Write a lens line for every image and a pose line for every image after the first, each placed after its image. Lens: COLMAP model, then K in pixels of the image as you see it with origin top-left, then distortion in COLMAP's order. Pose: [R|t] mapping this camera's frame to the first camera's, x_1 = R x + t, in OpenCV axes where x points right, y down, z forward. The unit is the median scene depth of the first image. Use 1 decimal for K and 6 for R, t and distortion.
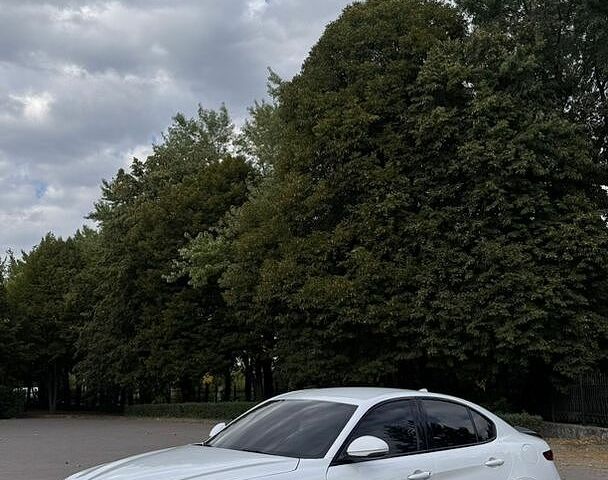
lens RADIAL K [[754.3, 0, 304.6], [0, 754.3, 238.5], [0, 0, 1]] dist [0.104985, 0.000000]
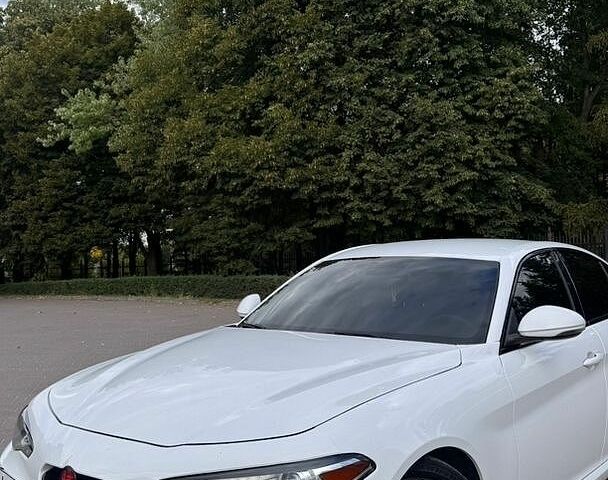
lens RADIAL K [[754.3, 0, 304.7], [0, 754.3, 240.7], [0, 0, 1]] dist [0.104985, 0.000000]
pose [[0.985552, -0.018686, 0.168338, -0.049251], [-0.009521, 0.986212, 0.165212, 0.022922], [-0.169104, -0.164428, 0.971786, 0.094243]]
